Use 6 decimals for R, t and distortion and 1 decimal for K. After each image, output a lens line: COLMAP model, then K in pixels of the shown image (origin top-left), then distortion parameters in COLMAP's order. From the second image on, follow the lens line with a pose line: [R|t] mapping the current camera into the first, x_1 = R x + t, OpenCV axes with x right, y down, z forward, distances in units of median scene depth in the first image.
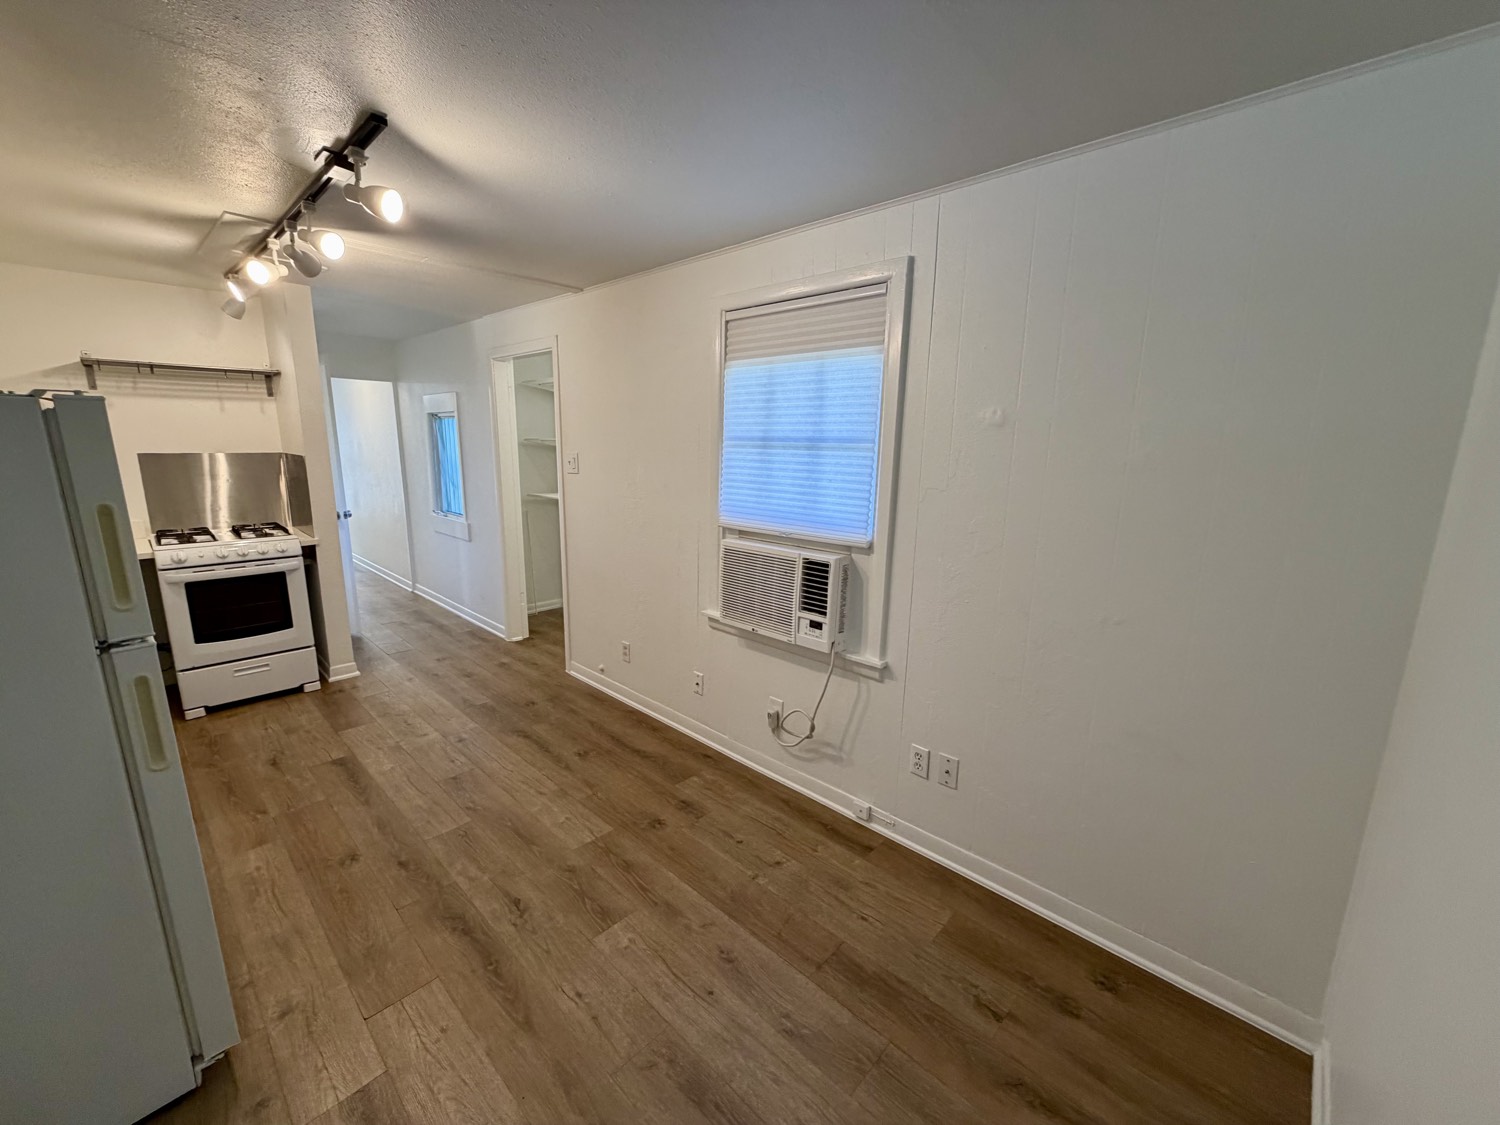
lens RADIAL K [[595.5, 0, 746.0], [0, 595.5, 564.4], [0, 0, 1]] dist [0.005259, -0.000364]
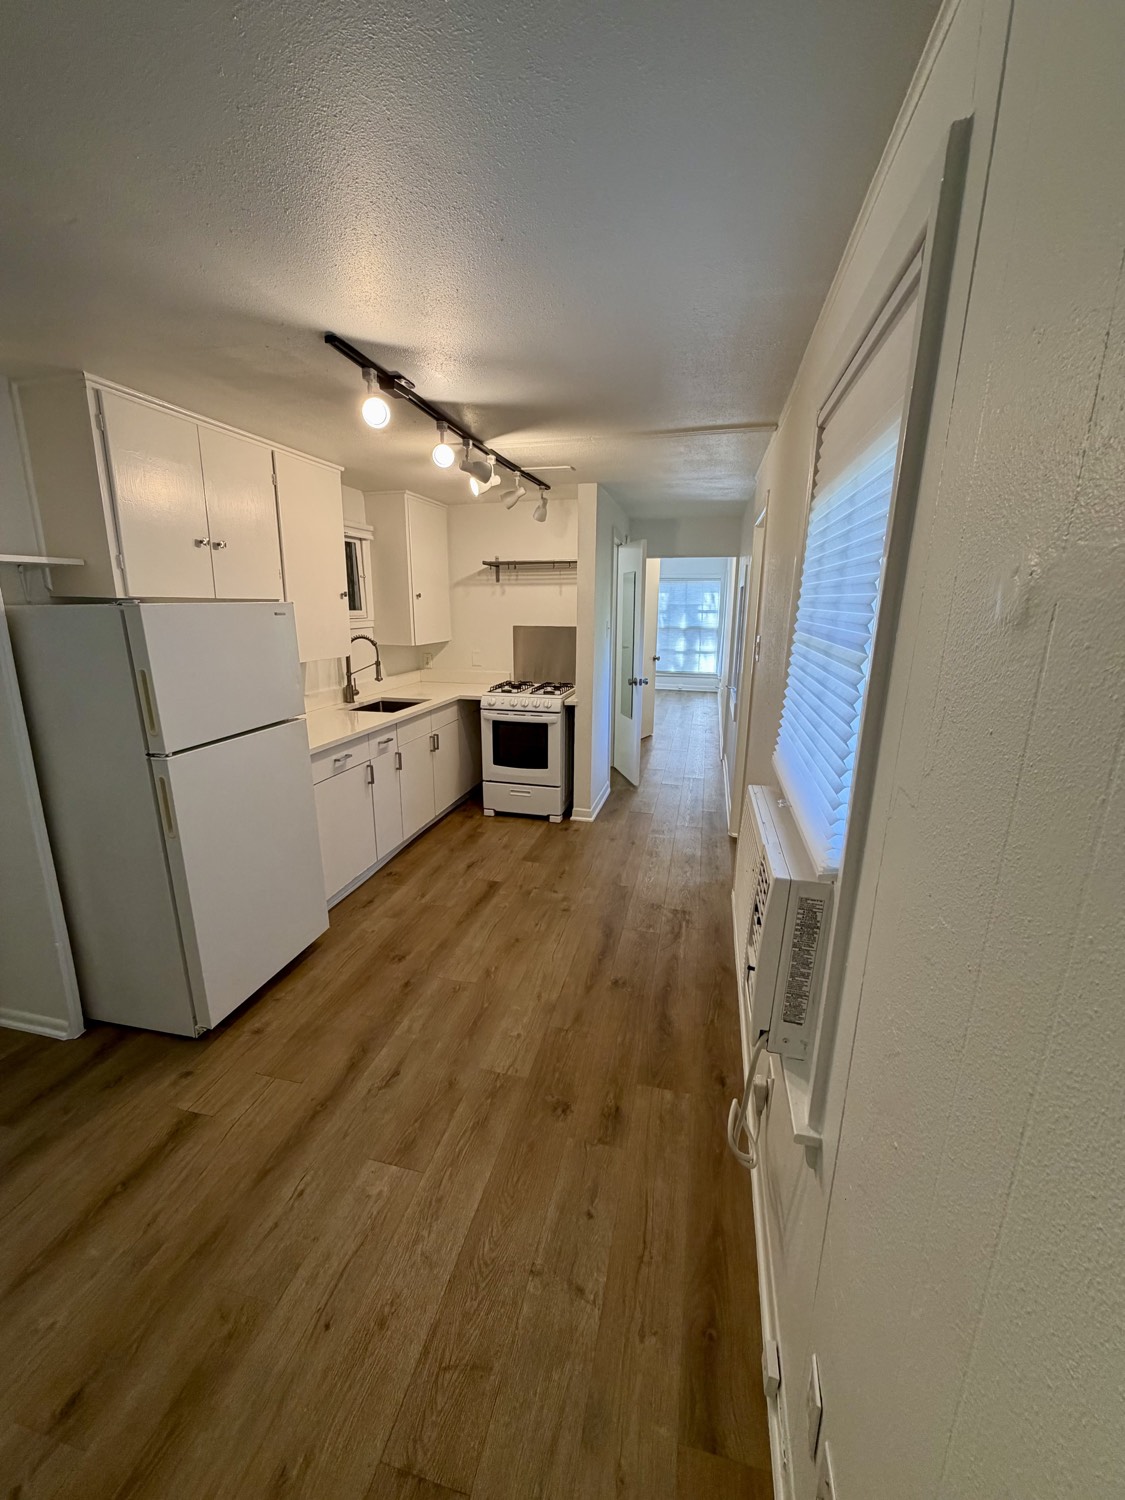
lens RADIAL K [[595.5, 0, 558.1], [0, 595.5, 753.1], [0, 0, 1]] dist [0.005259, -0.000364]
pose [[0.497152, 0.201516, -0.843938, 0.362443], [-0.172303, 0.976214, 0.131599, -0.114865], [0.850383, 0.079989, 0.520049, 0.457914]]
